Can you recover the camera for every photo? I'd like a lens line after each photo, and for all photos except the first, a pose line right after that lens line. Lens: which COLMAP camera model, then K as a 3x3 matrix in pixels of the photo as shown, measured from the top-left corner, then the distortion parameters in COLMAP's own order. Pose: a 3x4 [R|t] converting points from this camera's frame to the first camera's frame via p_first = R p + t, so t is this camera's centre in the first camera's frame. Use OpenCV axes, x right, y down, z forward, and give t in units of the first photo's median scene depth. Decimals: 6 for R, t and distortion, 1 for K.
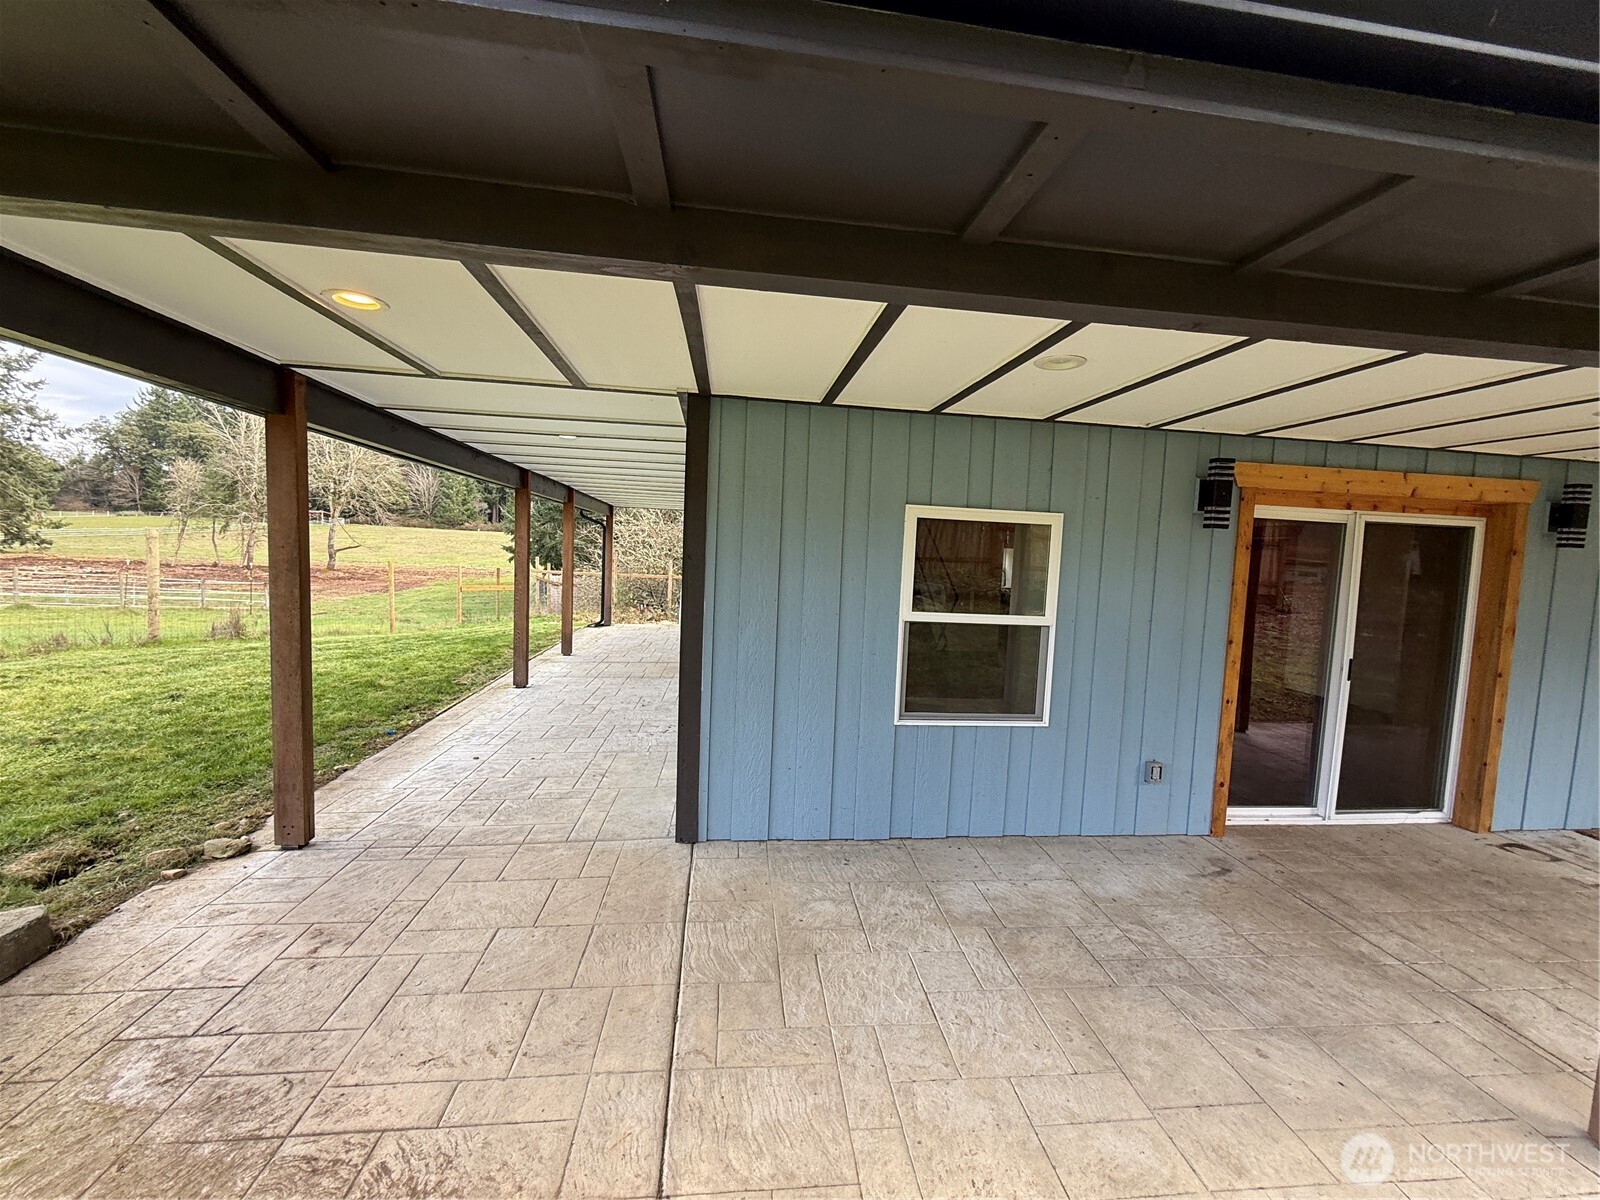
lens RADIAL K [[644.1, 0, 803.6], [0, 644.1, 602.8], [0, 0, 1]] dist [0.004753, 0.000253]
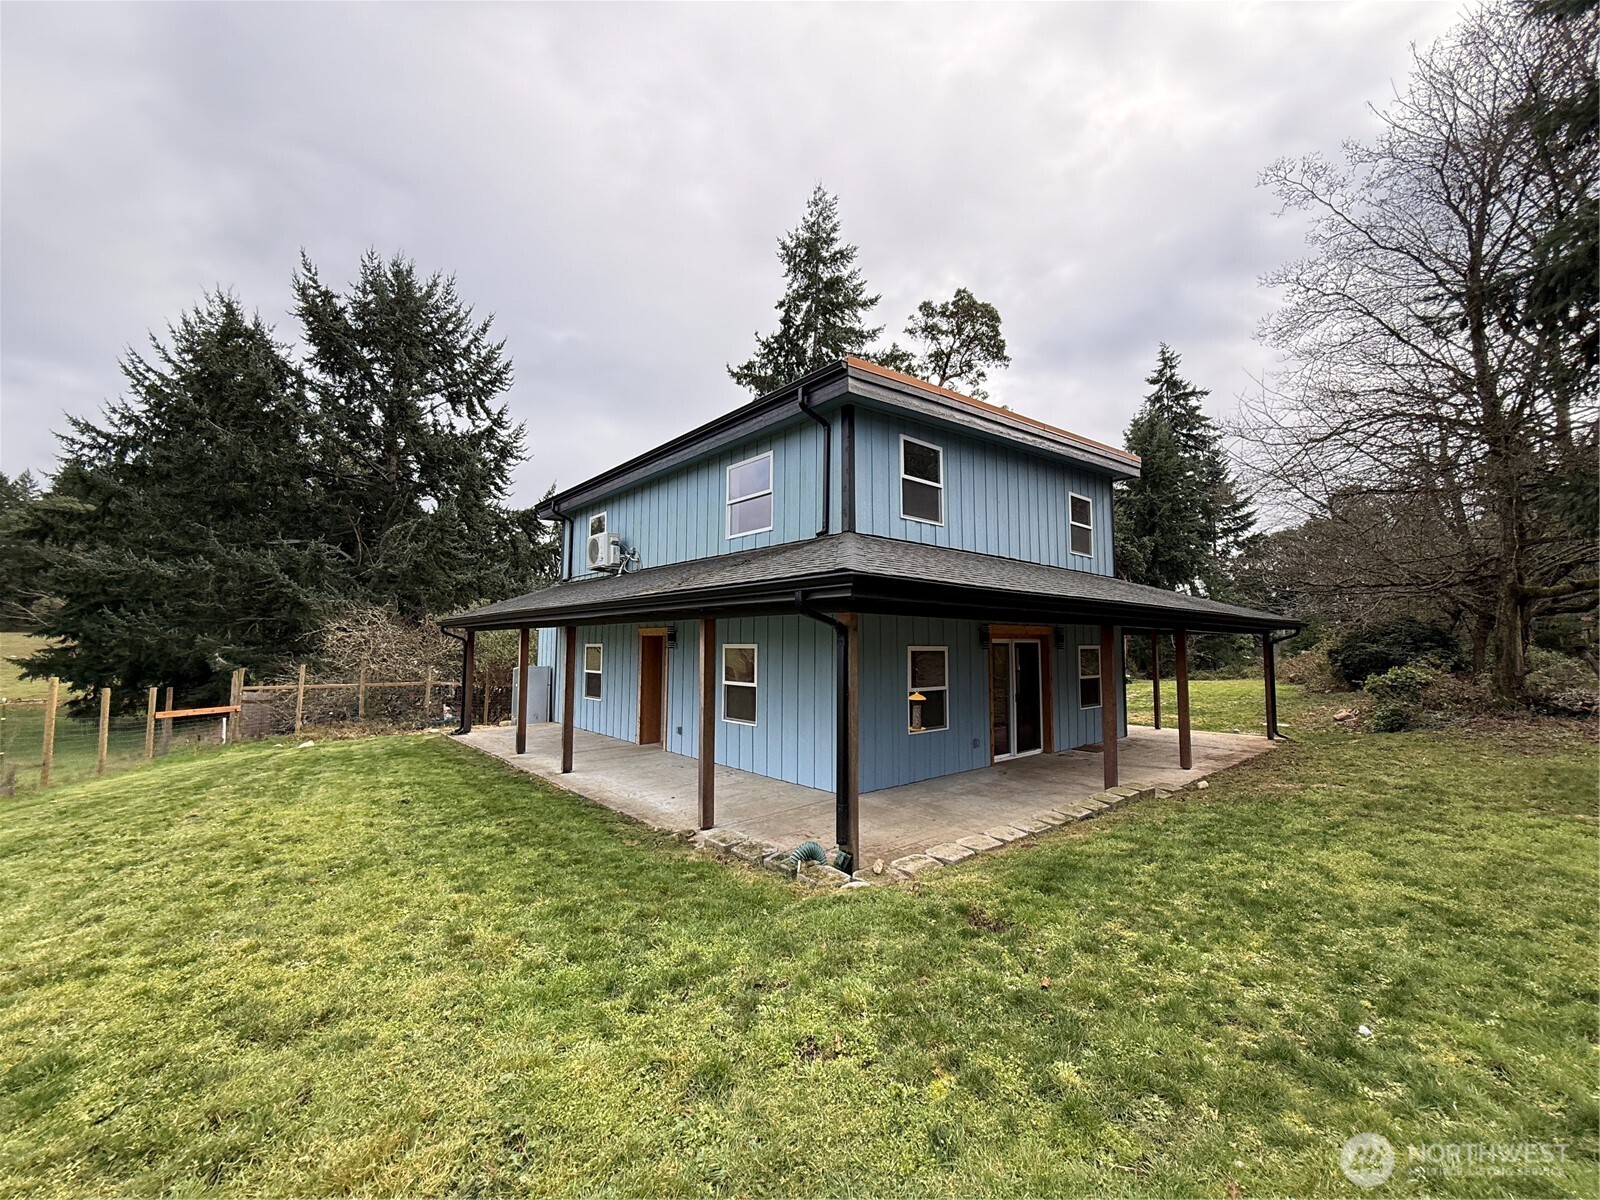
lens RADIAL K [[644.1, 0, 803.4], [0, 644.1, 597.0], [0, 0, 1]] dist [0.004753, 0.000253]
pose [[0.829930, 0.000904, 0.557867, -1.547939], [0.078615, 0.989830, -0.118558, -0.070667], [-0.552301, 0.142252, 0.821418, -0.864941]]
